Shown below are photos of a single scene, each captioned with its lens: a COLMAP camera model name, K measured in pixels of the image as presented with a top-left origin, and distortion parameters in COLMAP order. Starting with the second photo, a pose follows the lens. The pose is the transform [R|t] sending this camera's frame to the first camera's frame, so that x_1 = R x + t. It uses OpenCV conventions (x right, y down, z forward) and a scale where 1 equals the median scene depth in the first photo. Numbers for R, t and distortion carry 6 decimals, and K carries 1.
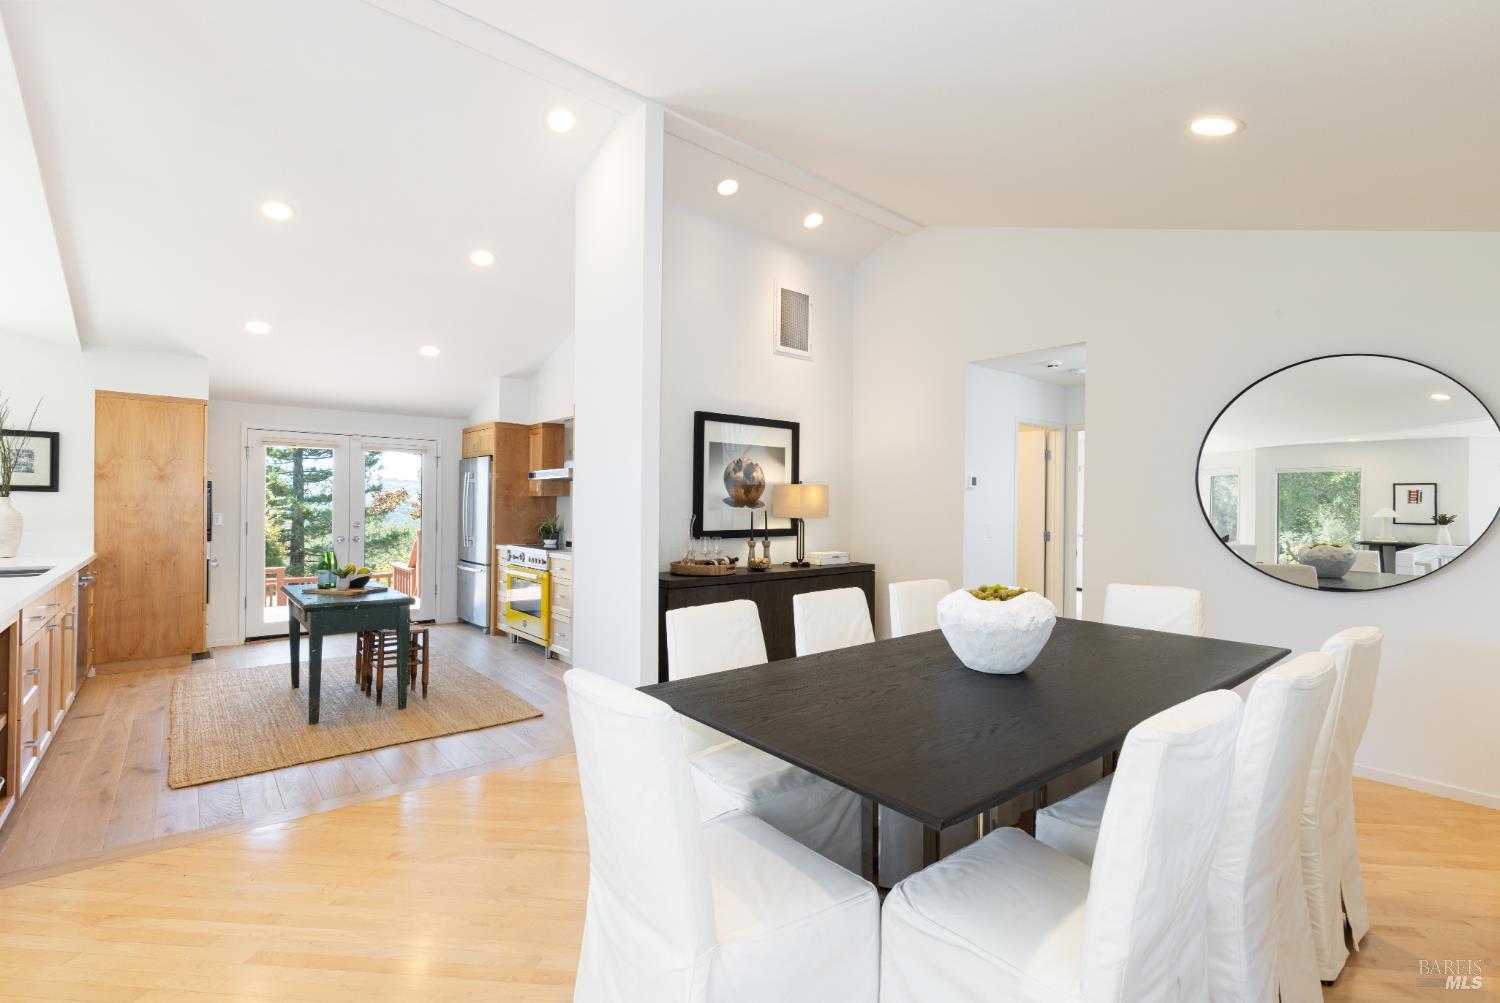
lens RADIAL K [[672.2, 0, 760.3], [0, 672.2, 505.8], [0, 0, 1]] dist [0.002618, 0.000010]
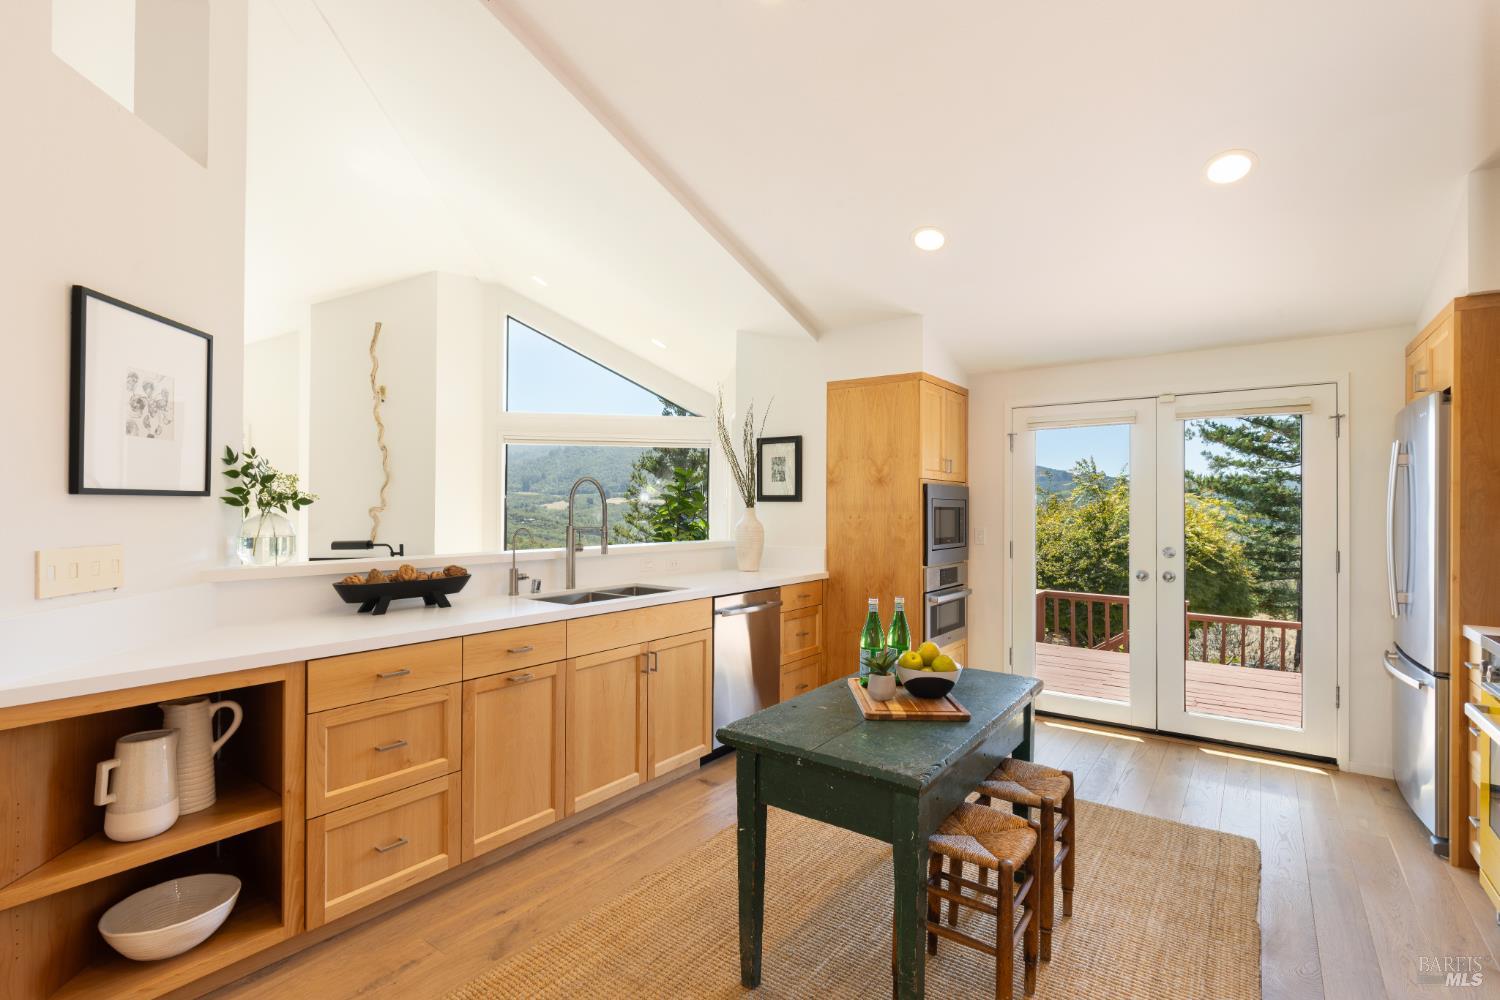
lens RADIAL K [[695.7, 0, 750.7], [0, 695.7, 506.8], [0, 0, 1]] dist [-0.004840, -0.000629]
pose [[0.239458, -0.012175, -0.970830, -0.149422], [-0.003812, 0.999902, -0.013479, -0.000987], [0.970899, 0.006928, 0.239388, 0.684068]]
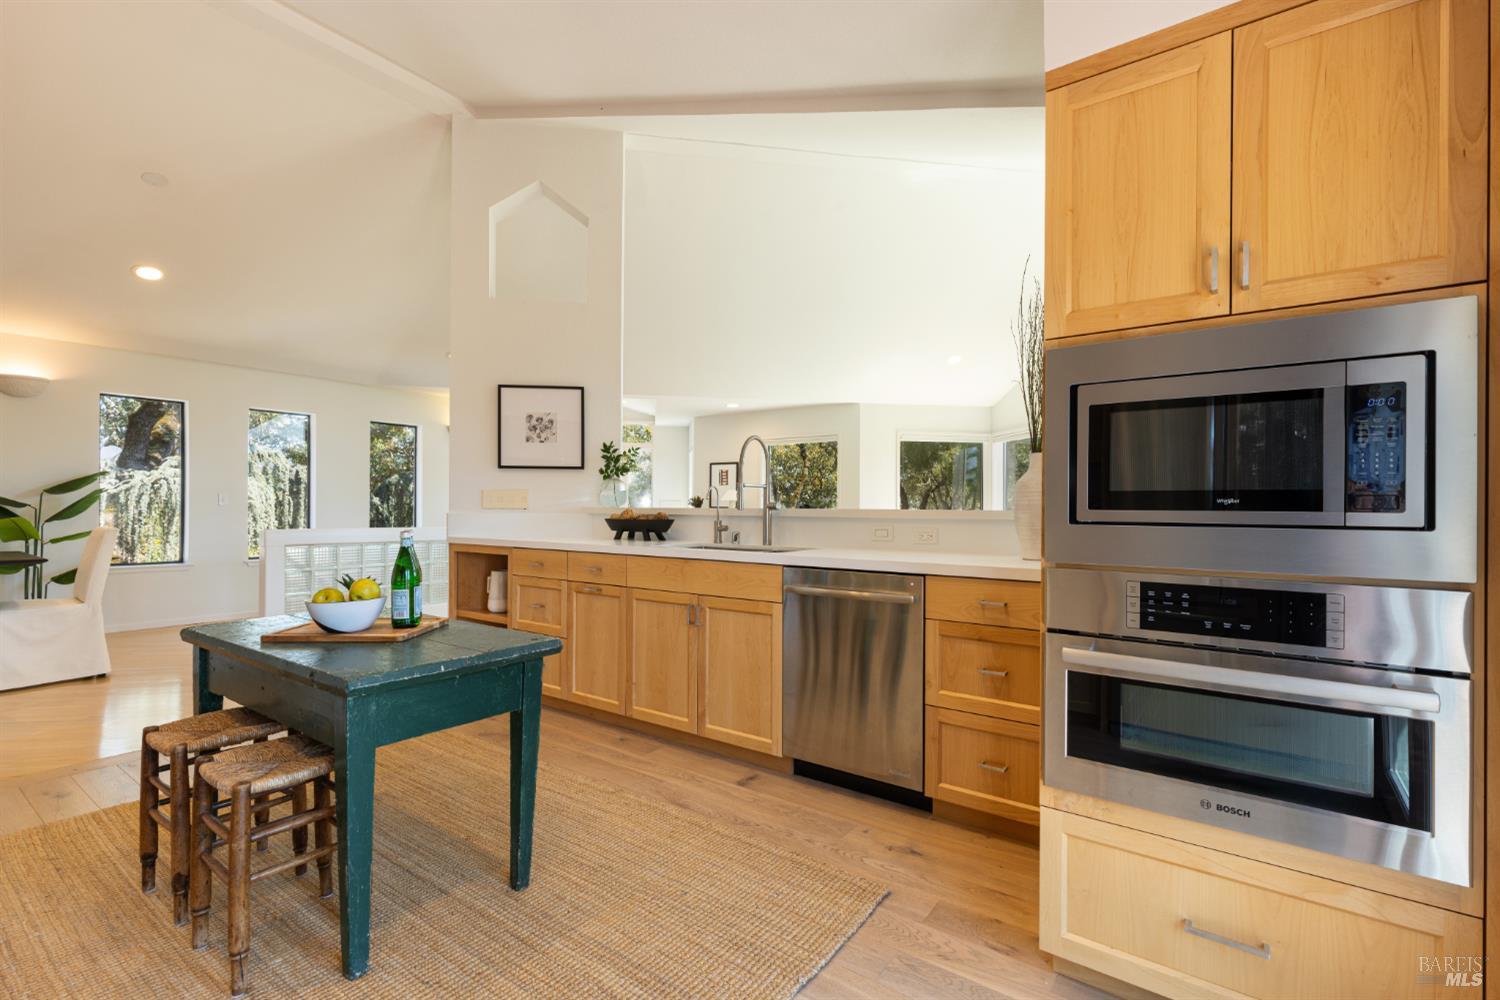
lens RADIAL K [[672.2, 0, 755.7], [0, 672.2, 503.3], [0, 0, 1]] dist [0.002618, 0.000010]
pose [[-0.970946, -0.020604, -0.238411, -0.671078], [-0.019493, 0.999785, -0.007019, 0.032528], [0.238504, -0.002167, -0.971139, 1.325896]]
